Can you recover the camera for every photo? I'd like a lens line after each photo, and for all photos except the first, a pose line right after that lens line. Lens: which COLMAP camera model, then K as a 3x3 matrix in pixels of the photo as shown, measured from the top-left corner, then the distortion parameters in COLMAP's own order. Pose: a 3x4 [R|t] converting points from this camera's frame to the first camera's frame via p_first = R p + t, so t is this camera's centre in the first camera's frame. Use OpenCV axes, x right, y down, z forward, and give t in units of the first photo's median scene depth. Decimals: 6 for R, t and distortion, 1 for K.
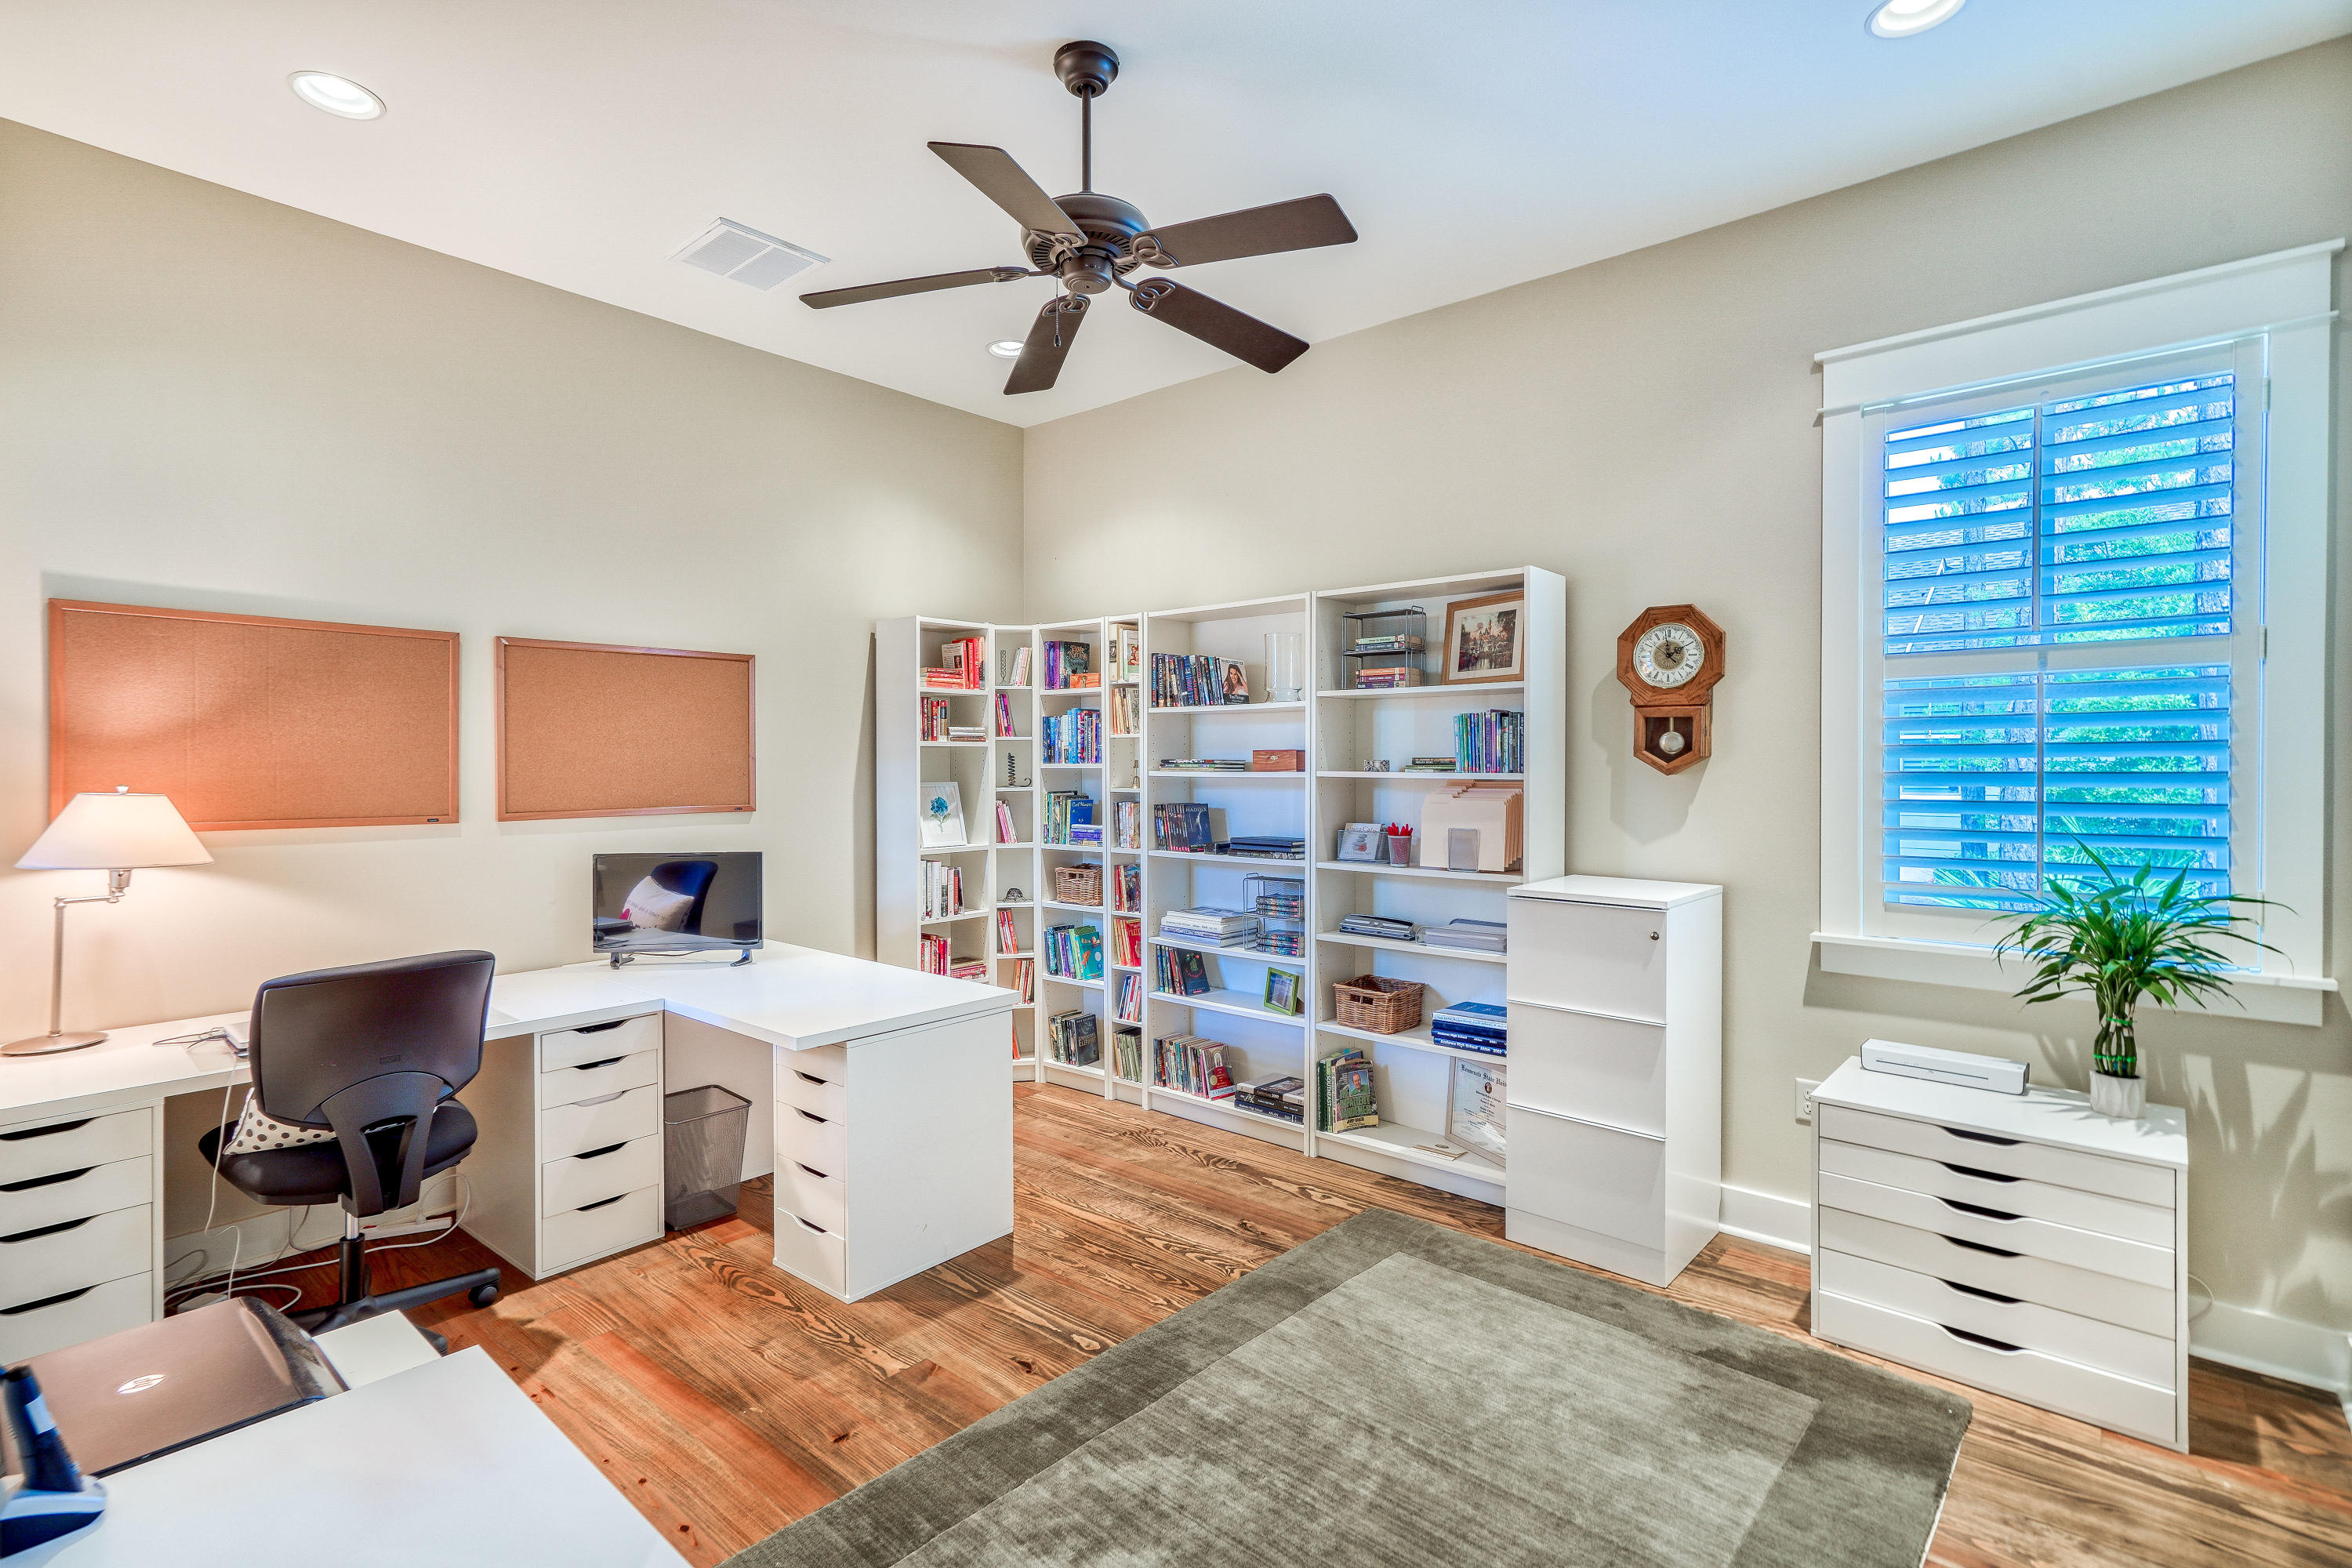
lens RADIAL K [[1105.7, 0, 1153.7], [0, 1105.7, 762.4], [0, 0, 1]] dist [0.019161, 0.000001]
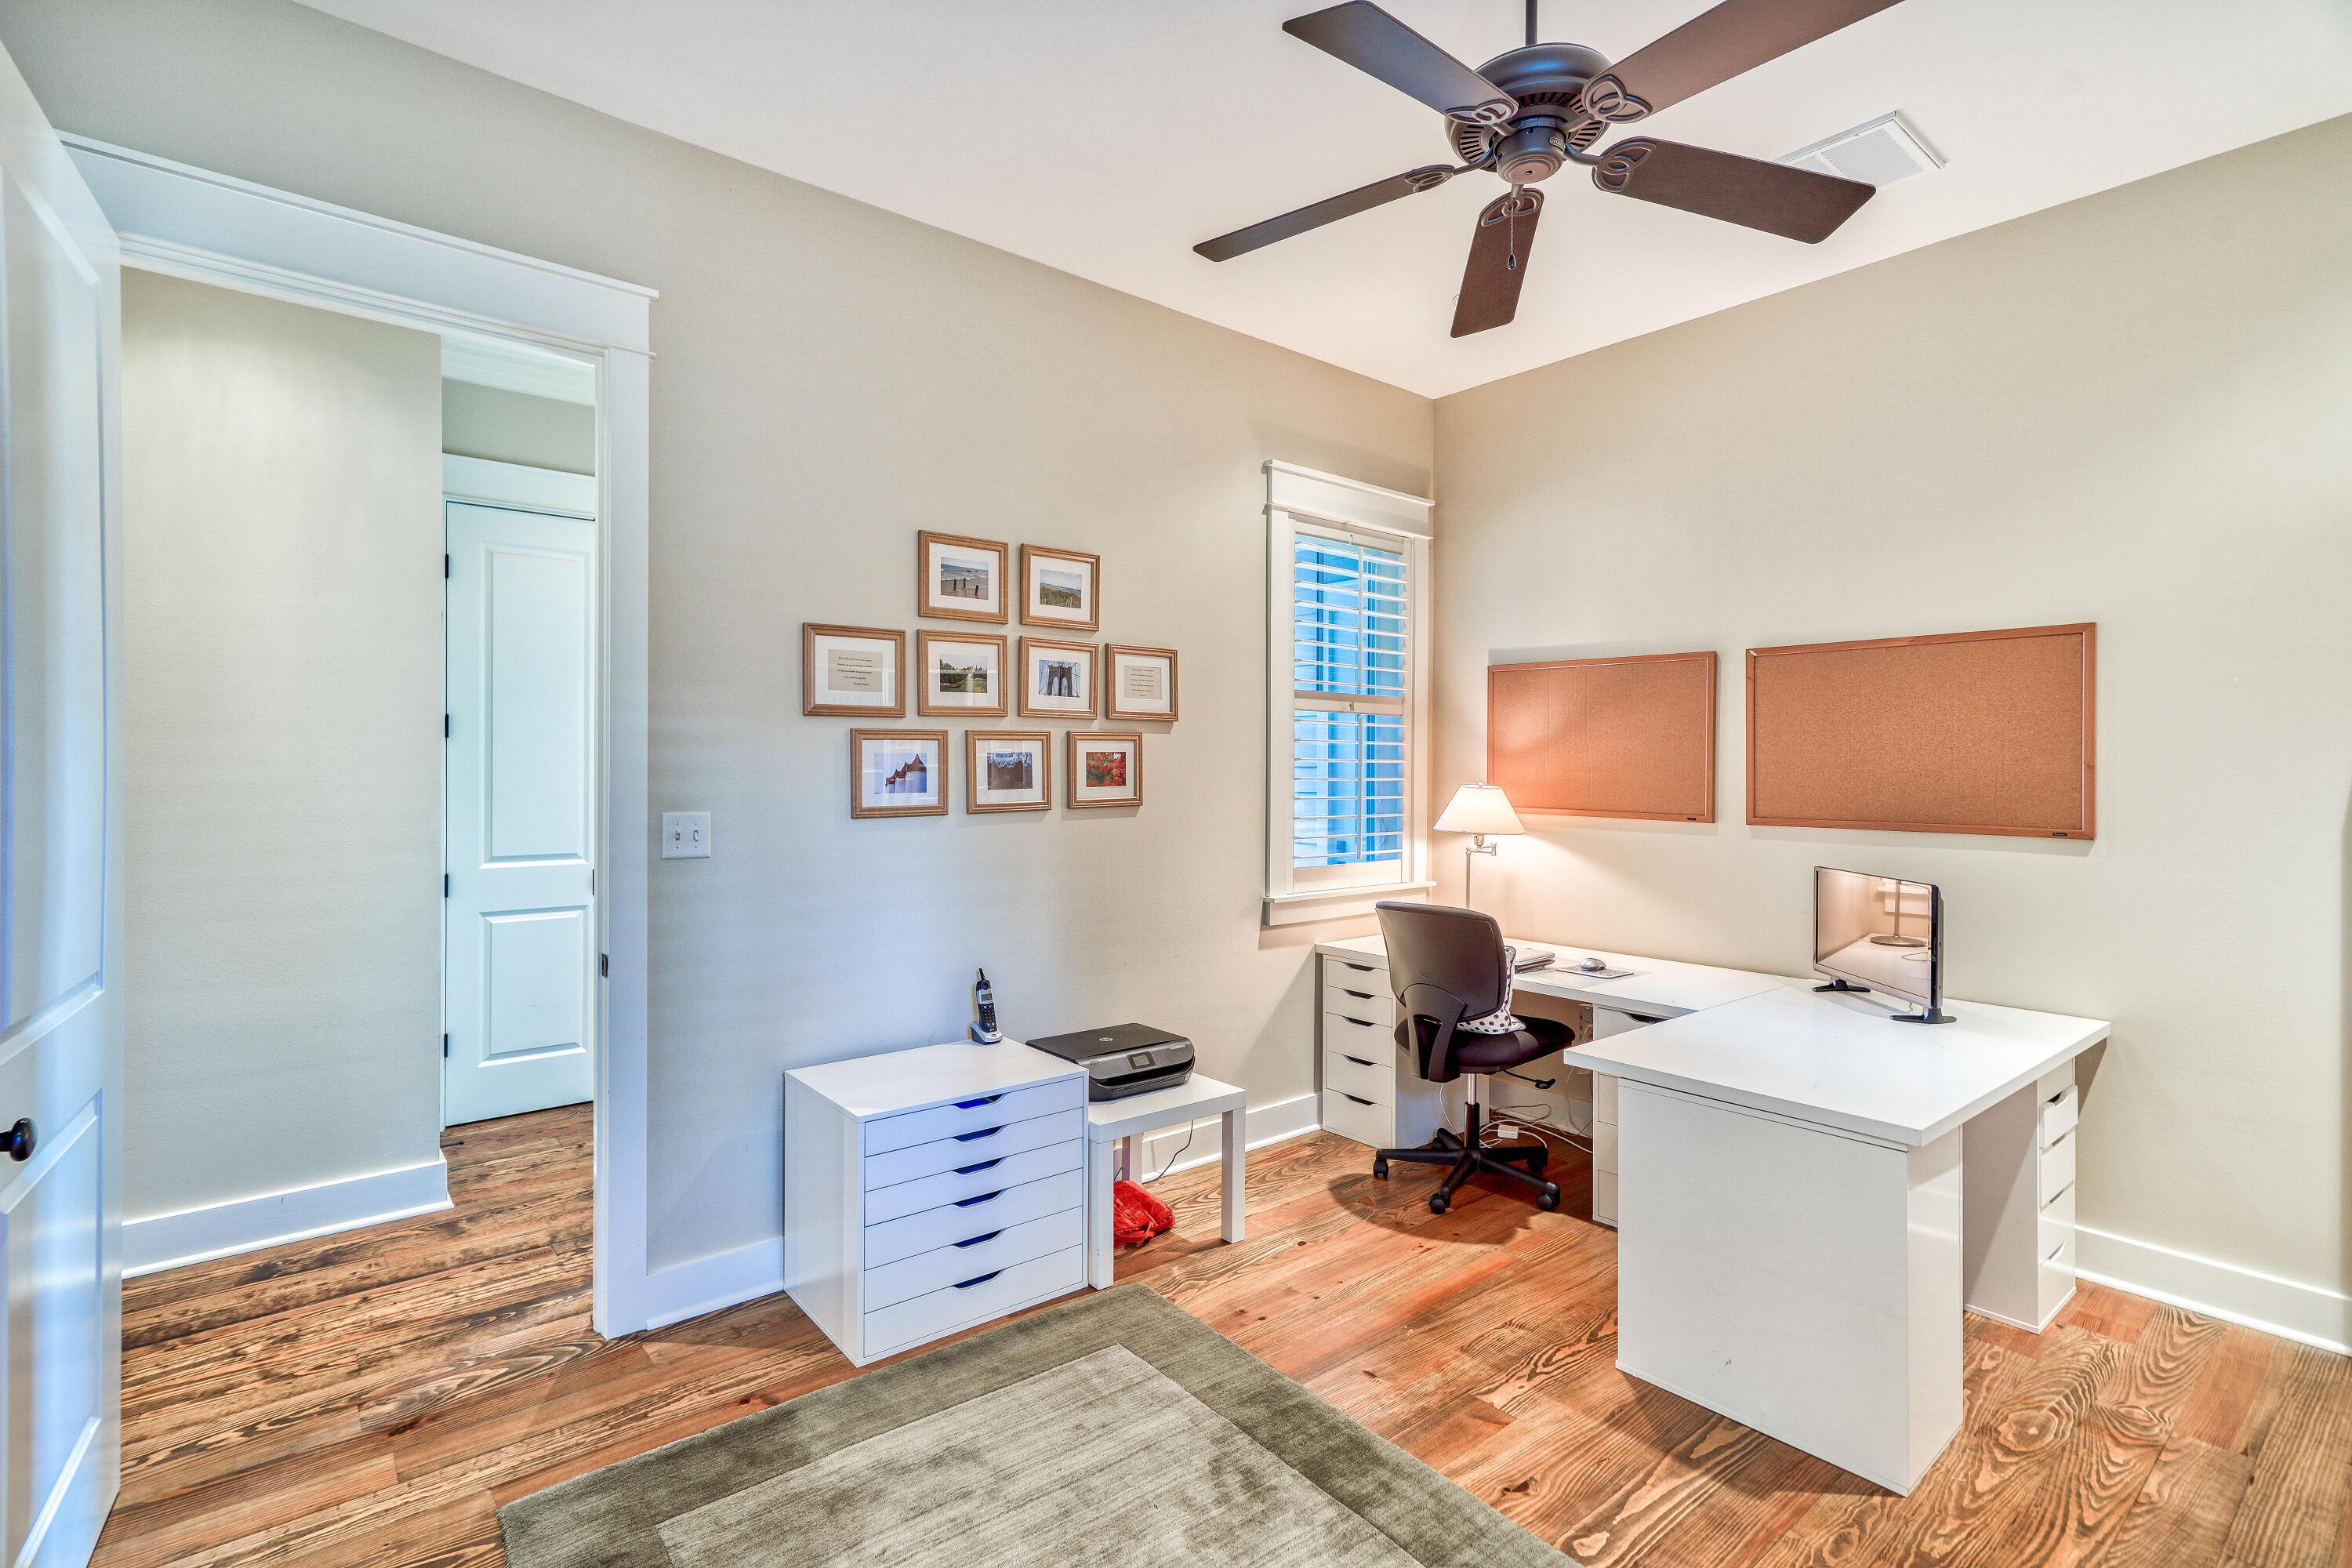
lens RADIAL K [[1126.9, 0, 1164.0], [0, 1126.9, 780.5], [0, 0, 1]] dist [-0.000758, 0.000275]
pose [[-0.168764, 0.012344, -0.985579, 0.691574], [-0.012868, 0.999809, 0.014725, 0.002667], [0.985573, 0.015168, -0.168573, 0.797586]]
